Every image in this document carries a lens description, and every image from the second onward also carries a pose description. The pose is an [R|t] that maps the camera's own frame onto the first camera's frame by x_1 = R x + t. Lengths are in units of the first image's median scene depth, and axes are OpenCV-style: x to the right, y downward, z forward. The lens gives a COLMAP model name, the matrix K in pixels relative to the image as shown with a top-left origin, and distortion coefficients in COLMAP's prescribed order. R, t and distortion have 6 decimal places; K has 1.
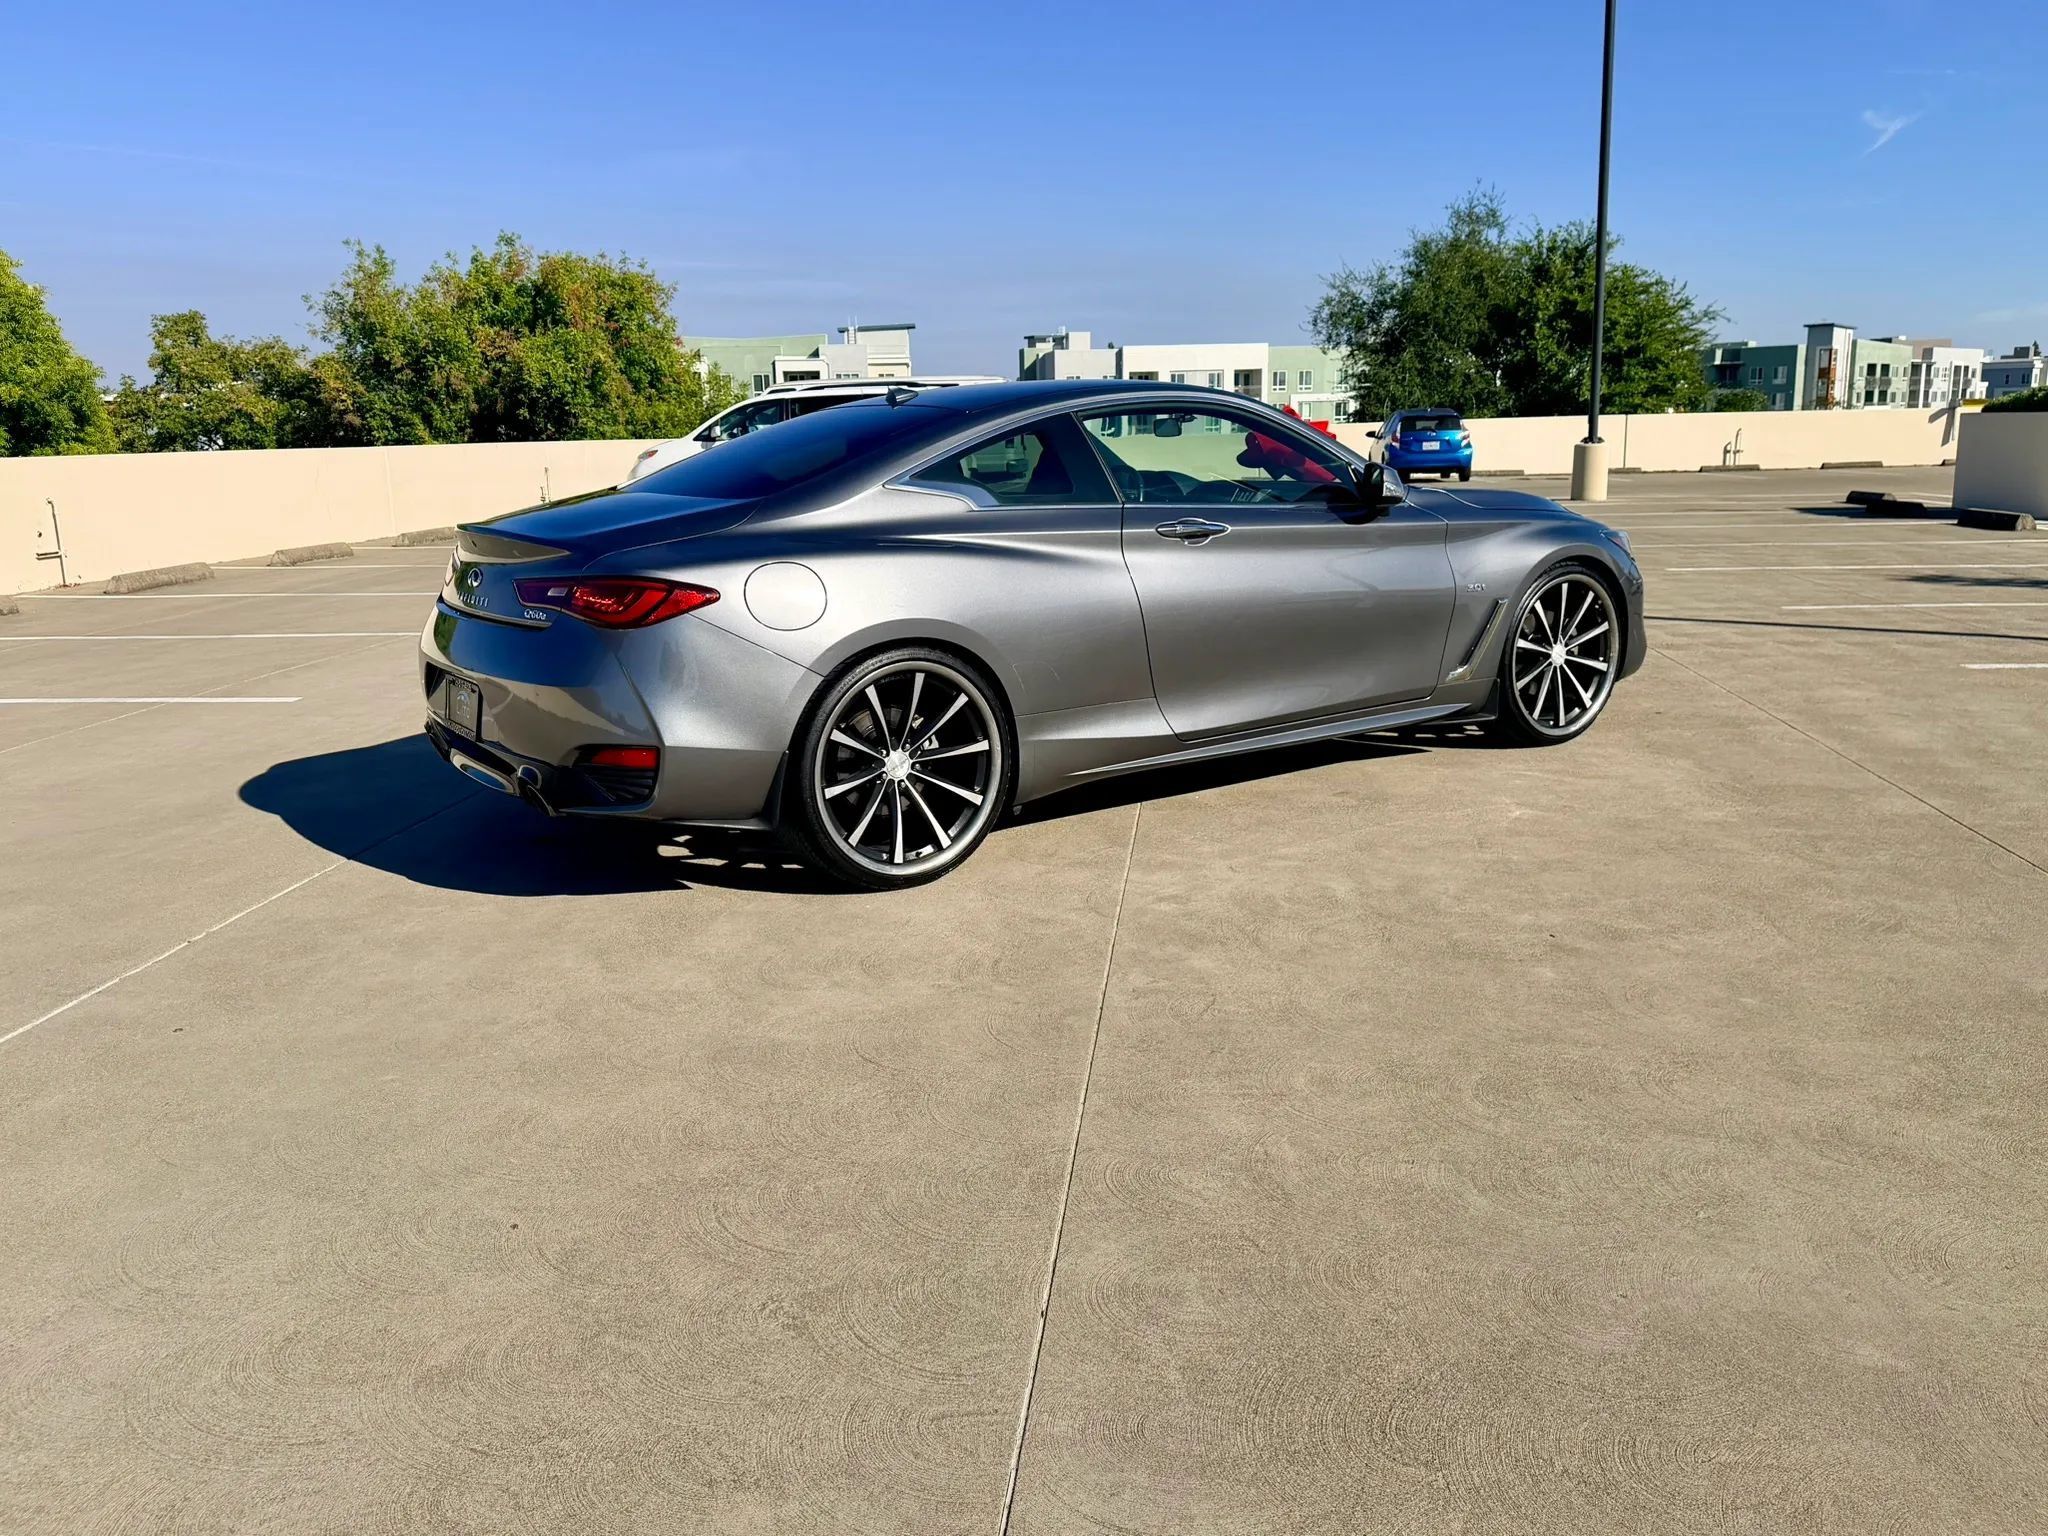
lens RADIAL K [[1575.5, 0, 1046.6], [0, 1575.5, 755.9], [0, 0, 1]] dist [0.085385, -0.134842]
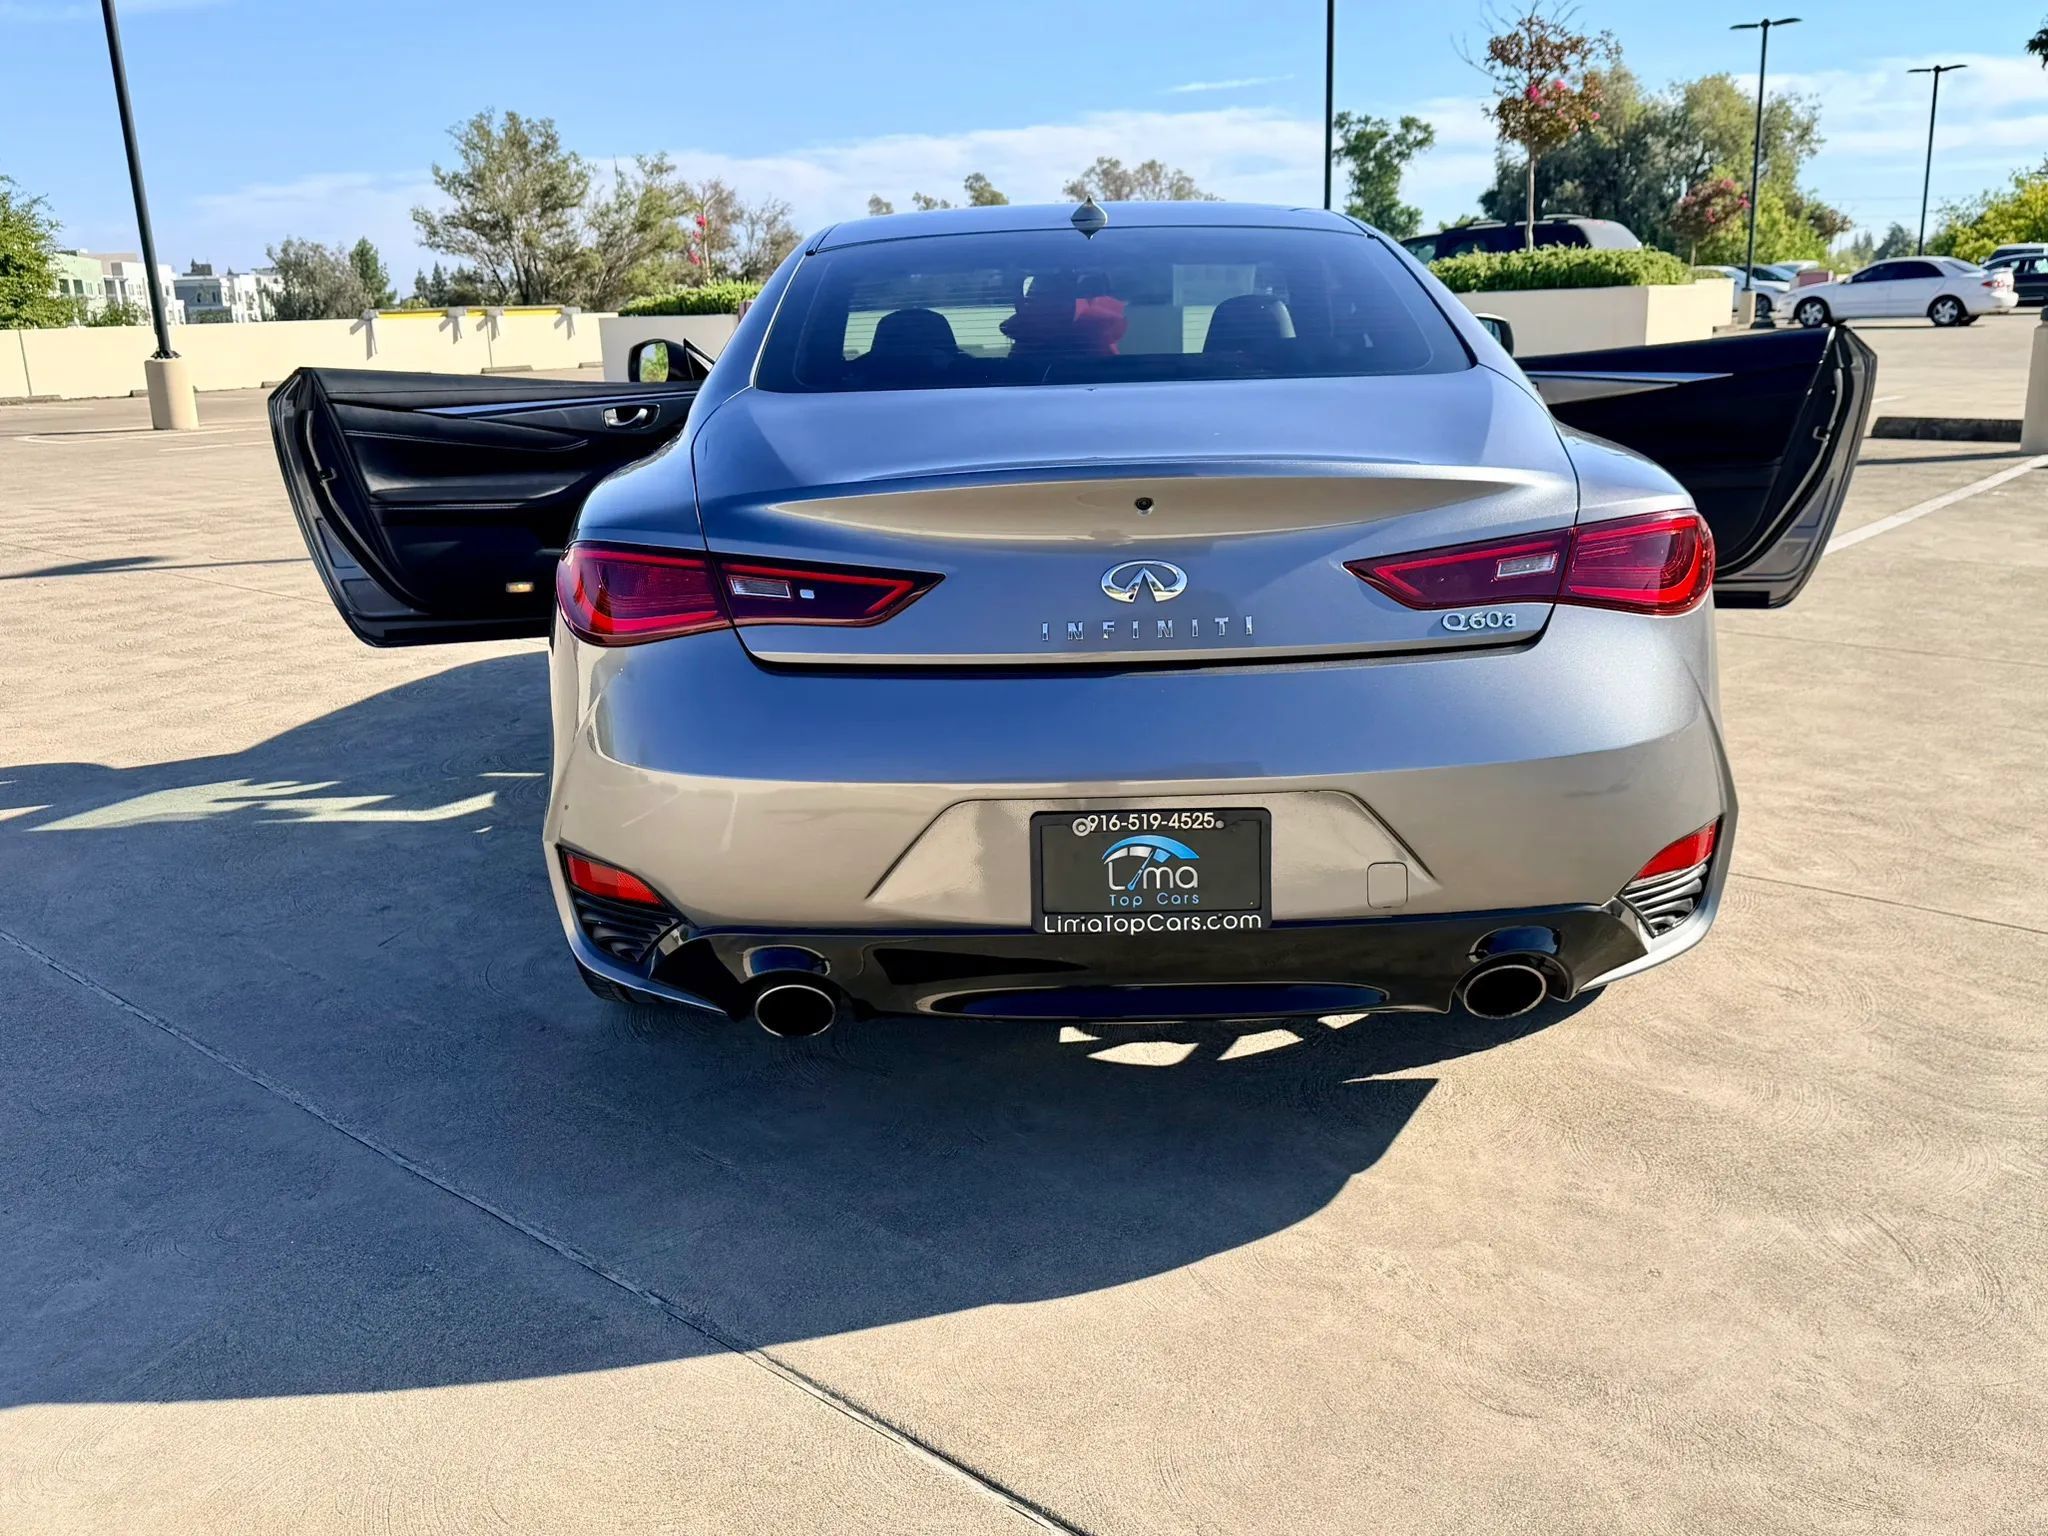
lens RADIAL K [[1723.1, 0, 1033.2], [0, 1723.1, 761.1], [0, 0, 1]] dist [0.091899, -0.157817]
pose [[0.569646, -0.207025, 0.795390, -0.628950], [0.184723, 0.975246, 0.121542, -0.103596], [-0.800863, 0.077691, 0.593787, 0.603249]]
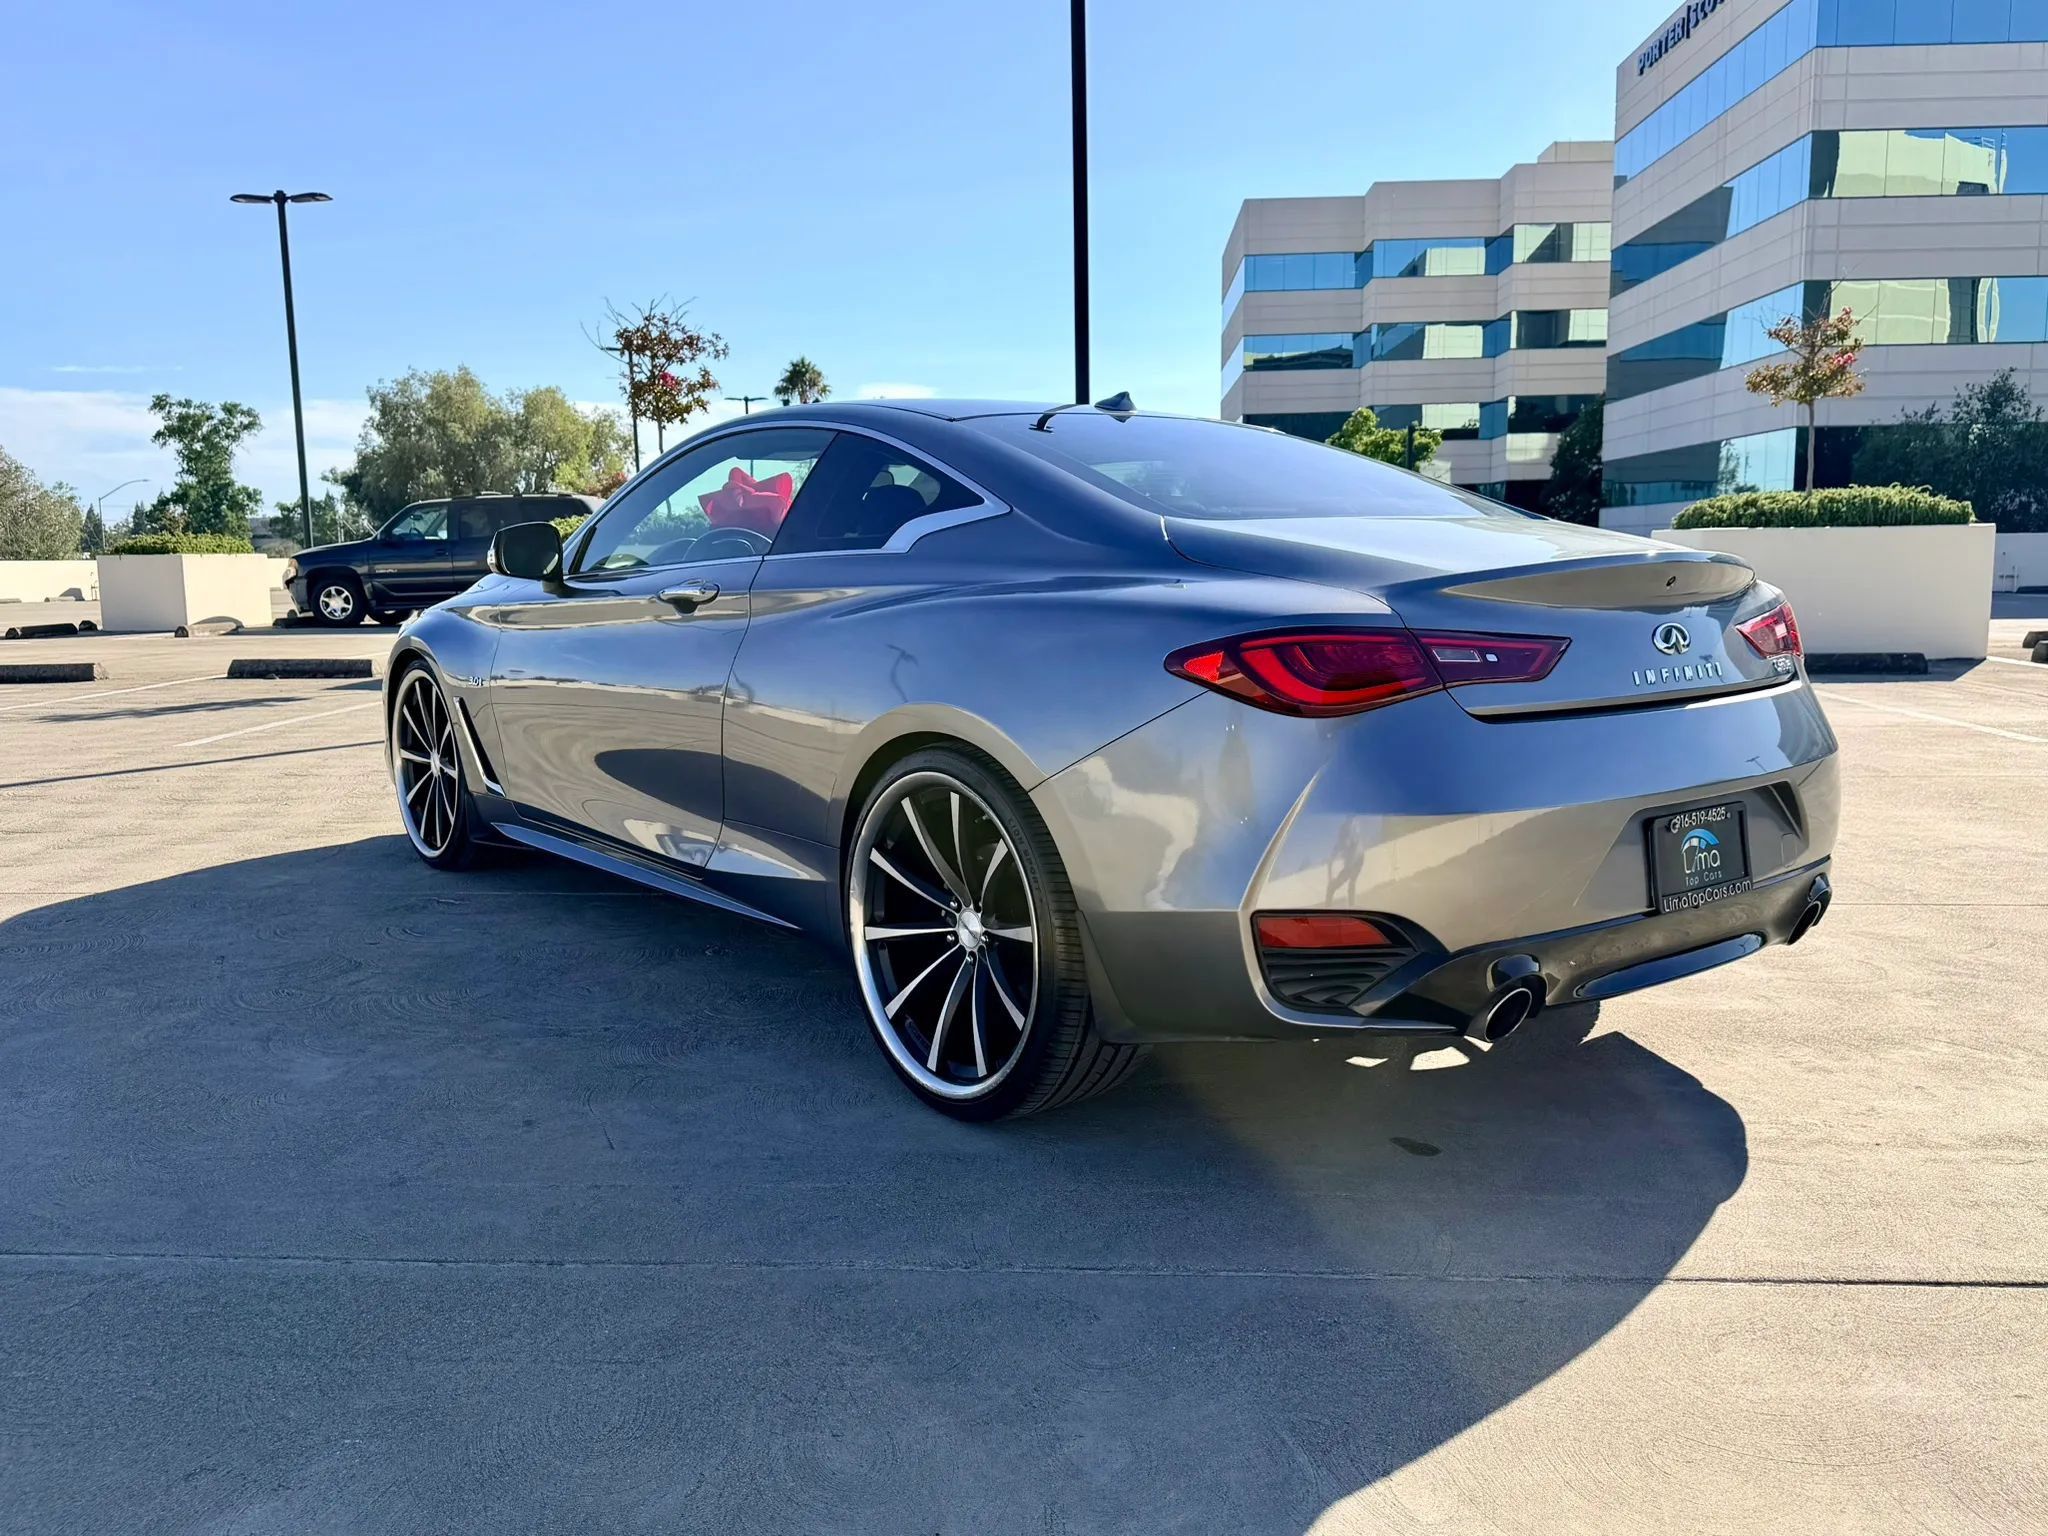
lens RADIAL K [[1569.5, 0, 1039.2], [0, 1569.5, 776.6], [0, 0, 1]] dist [0.061228, -0.084722]
pose [[-0.057388, -0.118952, 0.991240, -0.767129], [0.217598, 0.967516, 0.128703, -0.155048], [-0.974350, 0.223077, -0.029640, 1.025854]]
